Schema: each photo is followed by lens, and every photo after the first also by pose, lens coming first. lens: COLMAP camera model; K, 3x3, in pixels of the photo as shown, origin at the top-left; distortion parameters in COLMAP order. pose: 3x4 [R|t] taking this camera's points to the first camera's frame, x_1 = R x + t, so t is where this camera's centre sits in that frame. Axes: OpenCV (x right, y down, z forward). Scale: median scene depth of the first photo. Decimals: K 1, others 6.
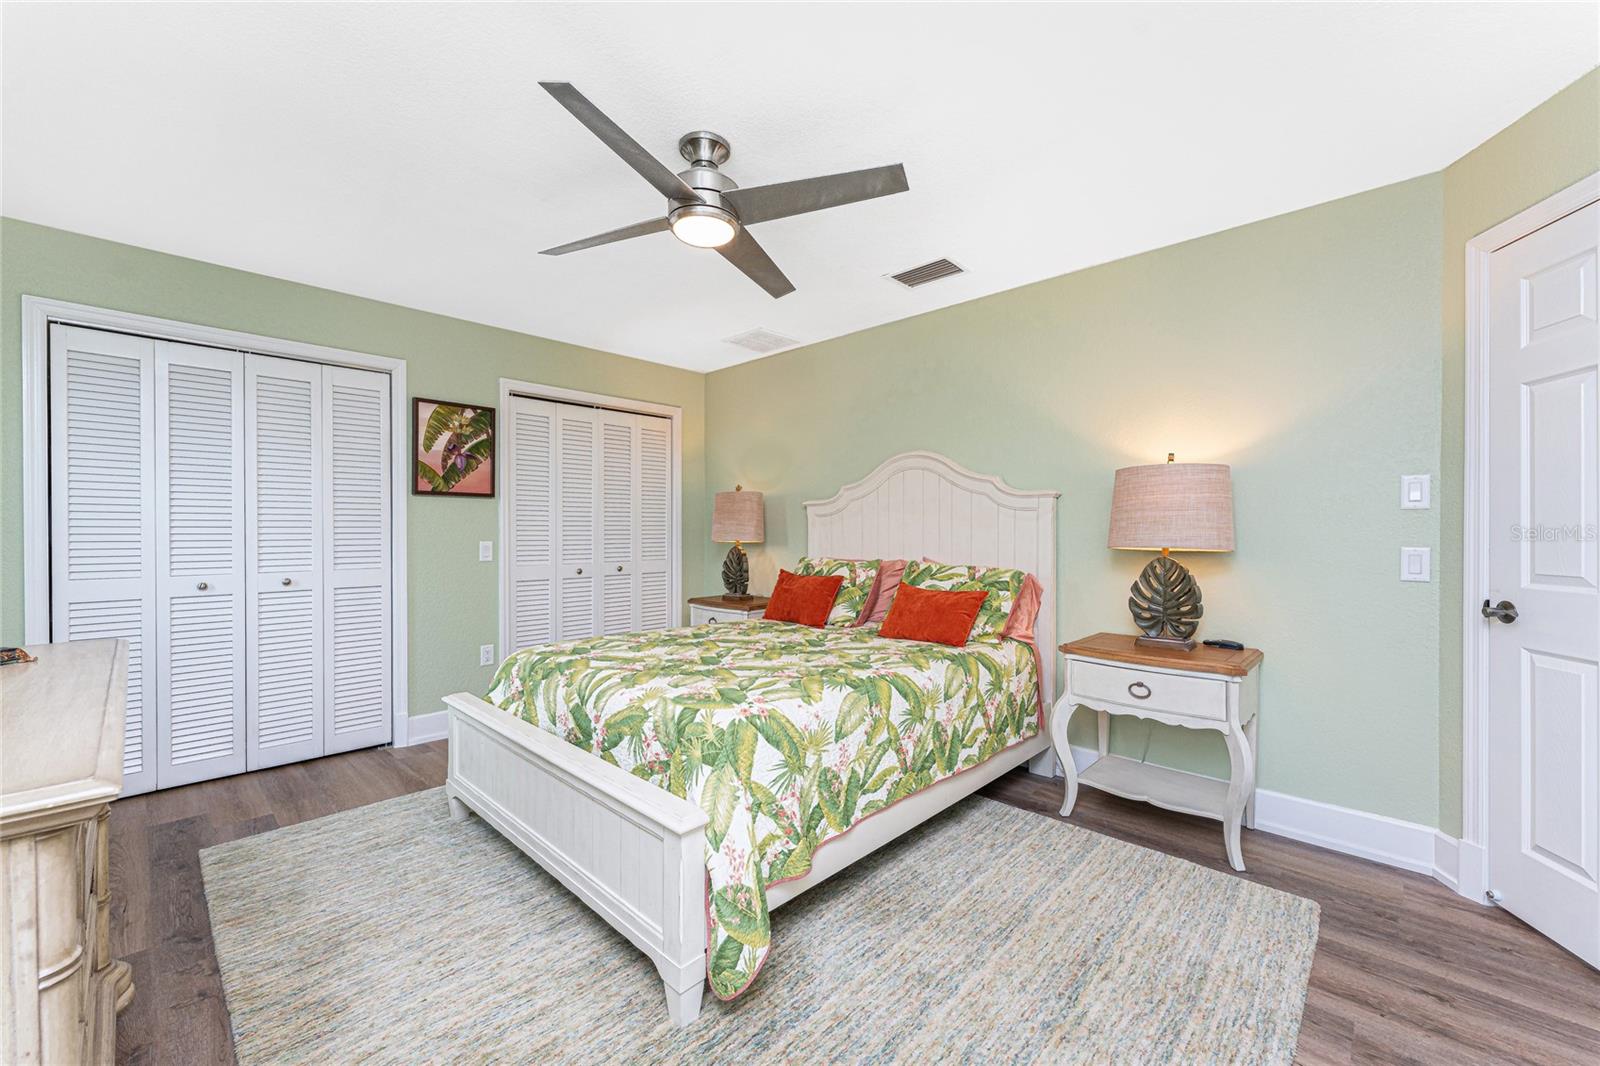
lens RADIAL K [[640.5, 0, 800.0], [0, 640.5, 533.0], [0, 0, 1]] dist [-0.001240, -0.000070]
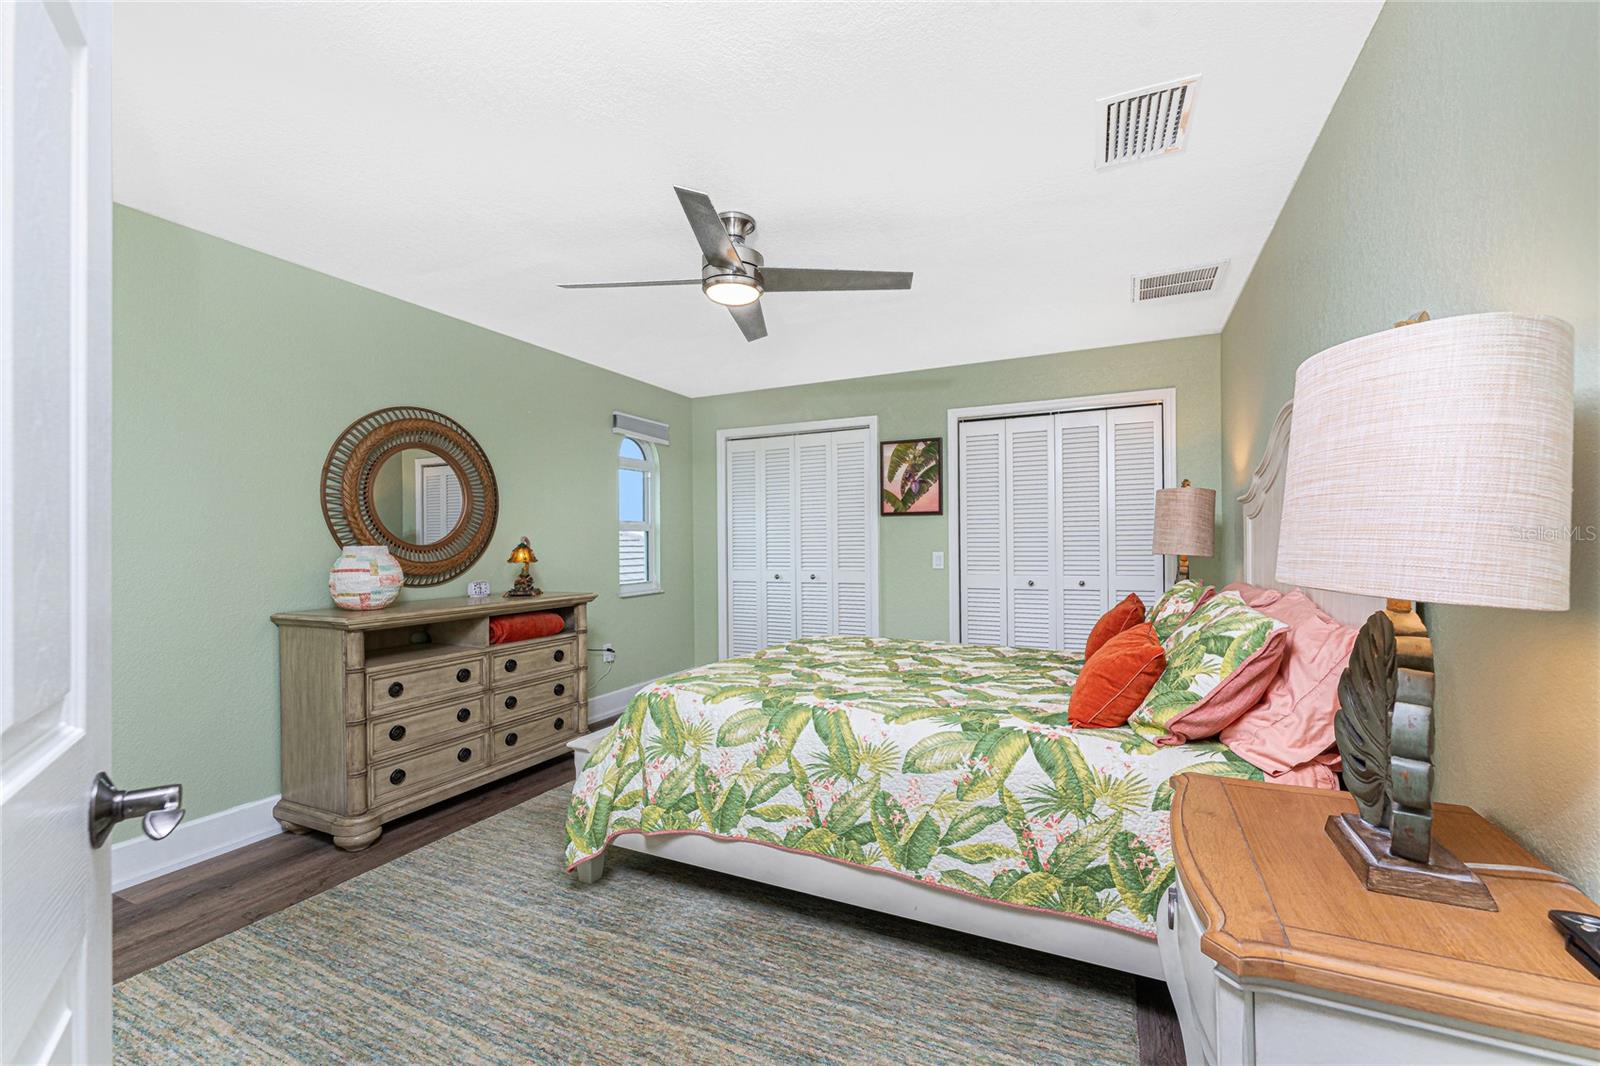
lens RADIAL K [[640.5, 0, 800.0], [0, 640.5, 533.0], [0, 0, 1]] dist [-0.001240, -0.000070]
pose [[0.327642, -0.018724, -0.944616, 0.700800], [0.004459, 0.999823, -0.018272, -0.002099], [0.944792, 0.001774, 0.327667, 0.499361]]
